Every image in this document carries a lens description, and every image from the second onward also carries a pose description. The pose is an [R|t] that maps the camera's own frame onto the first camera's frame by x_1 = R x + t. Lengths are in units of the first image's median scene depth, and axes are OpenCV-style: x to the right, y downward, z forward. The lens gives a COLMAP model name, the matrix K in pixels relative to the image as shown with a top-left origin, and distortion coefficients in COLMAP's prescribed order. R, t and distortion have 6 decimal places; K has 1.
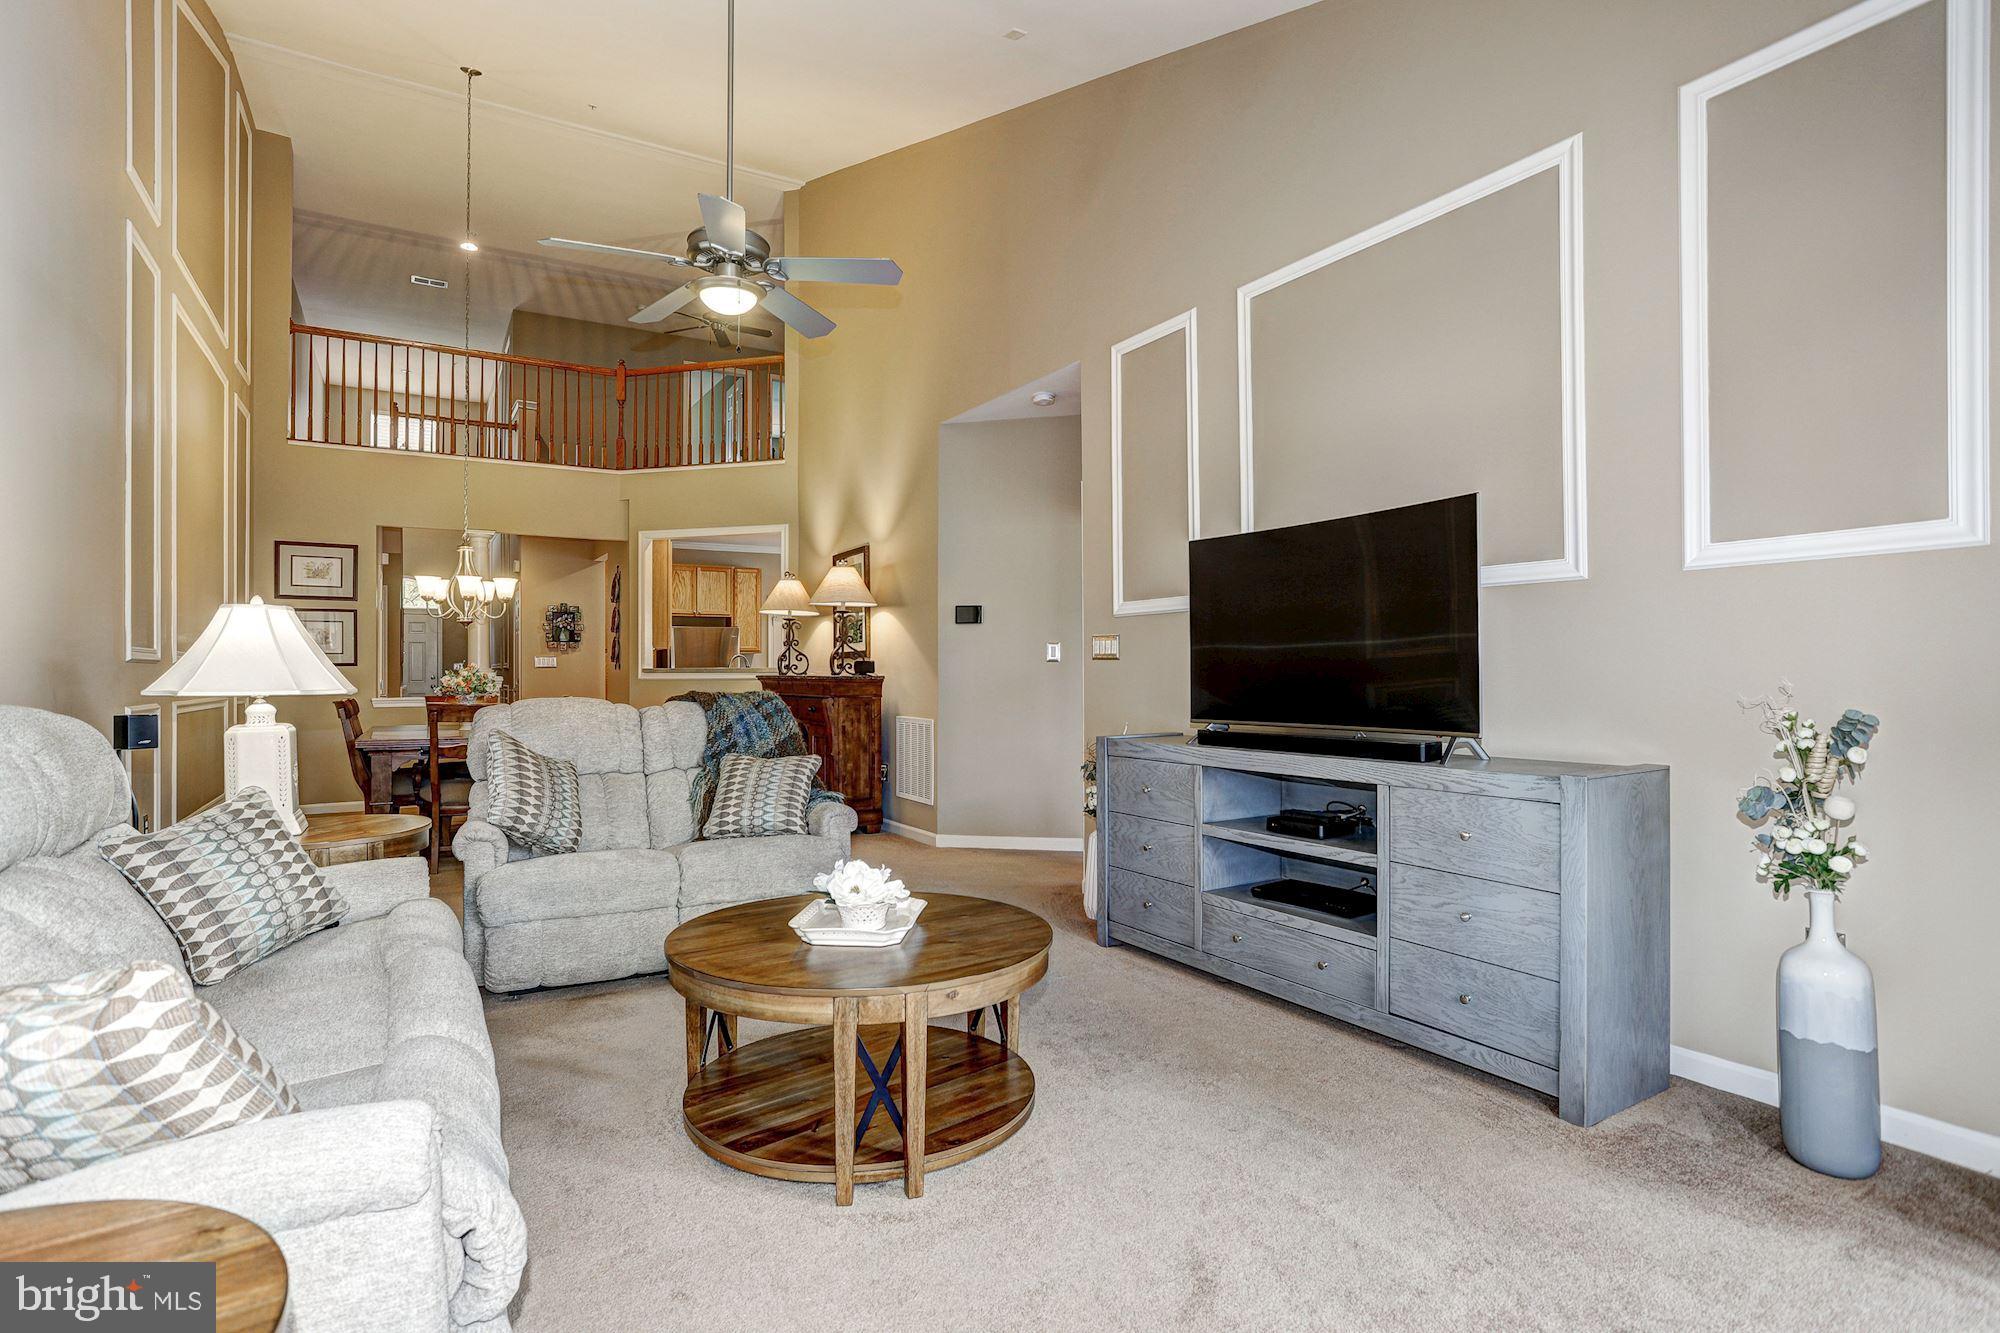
lens RADIAL K [[989.1, 0, 1009.4], [0, 989.1, 666.4], [0, 0, 1]] dist [-0.051545, 0.025110]
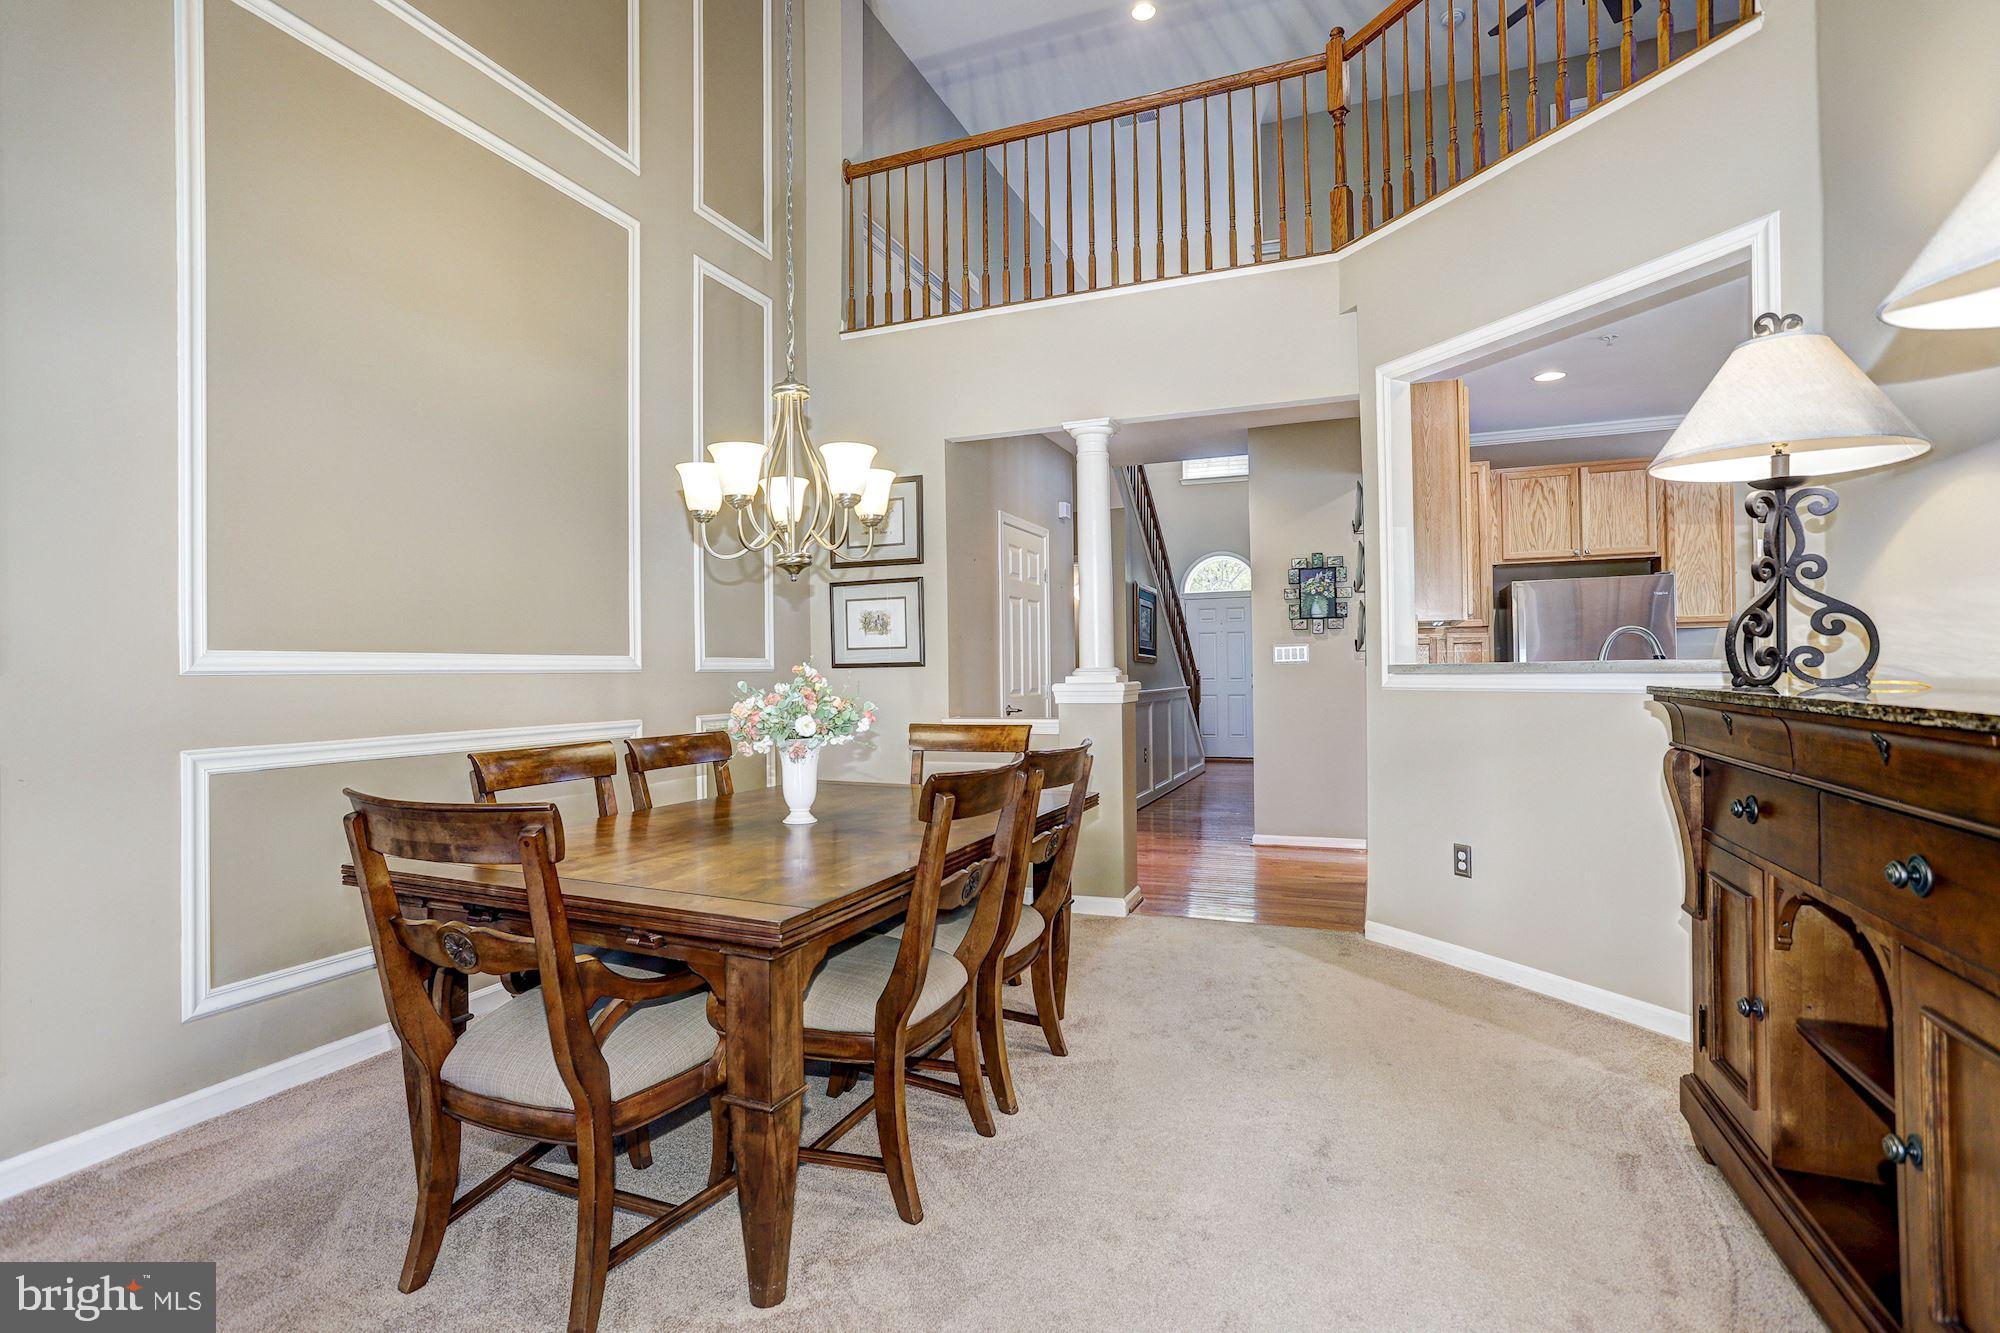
lens RADIAL K [[973.5, 0, 971.2], [0, 973.5, 654.4], [0, 0, 1]] dist [-0.039517, 0.022268]
pose [[0.579970, -0.016073, -0.814480, -0.160458], [0.014860, 0.999848, -0.009150, -0.002107], [0.814503, -0.006796, 0.580120, 0.772850]]
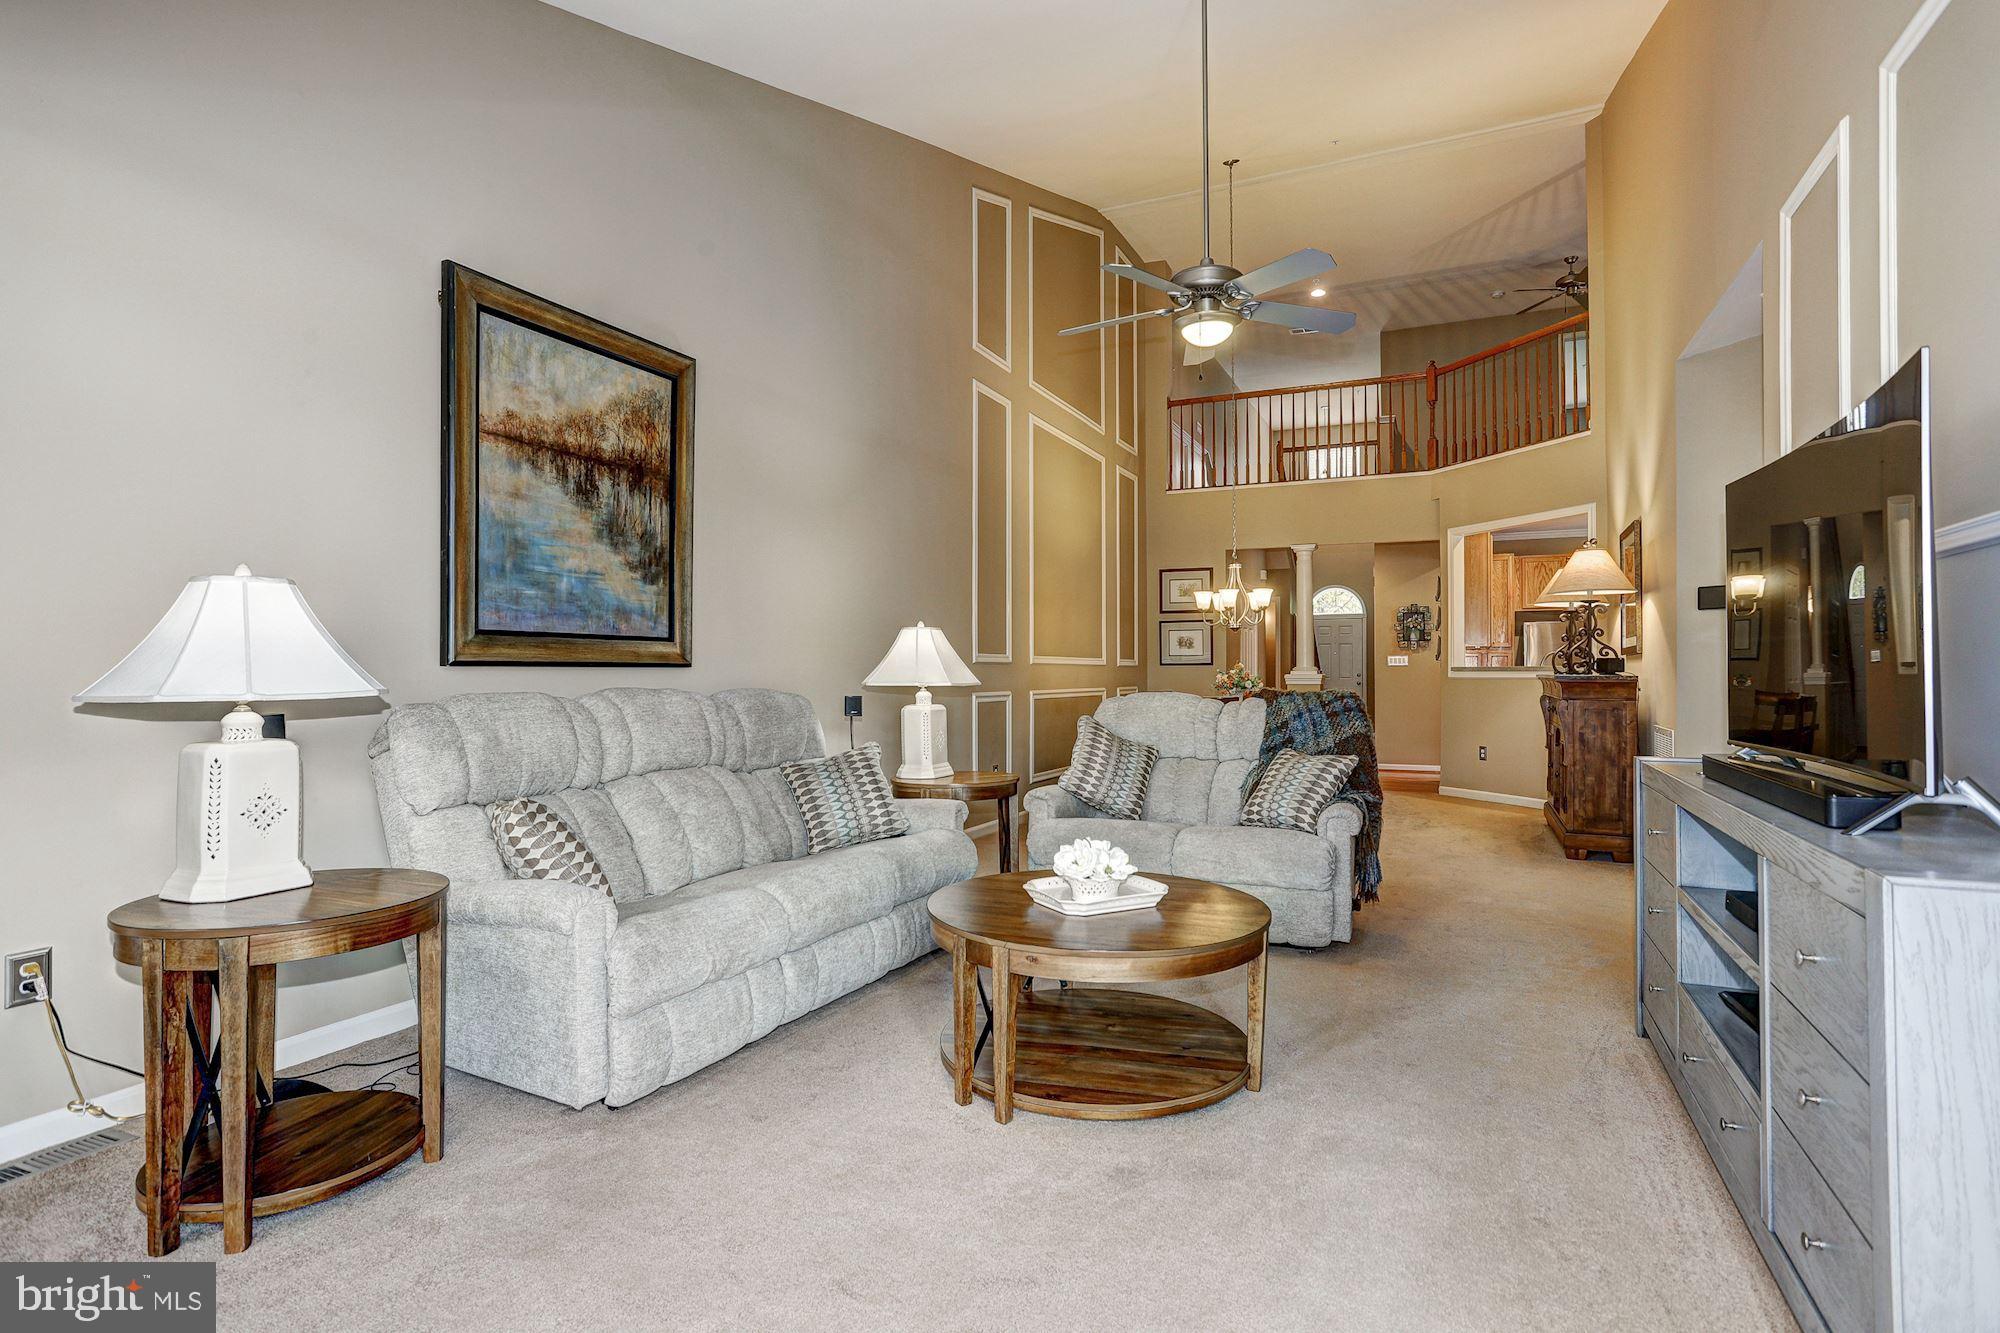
lens RADIAL K [[973.5, 0, 1006.0], [0, 973.5, 668.5], [0, 0, 1]] dist [-0.039517, 0.022268]
pose [[0.550170, -0.000008, -0.835053, 0.259531], [0.004110, 0.999988, 0.002698, -0.000715], [0.835043, -0.004917, 0.550163, 0.112183]]
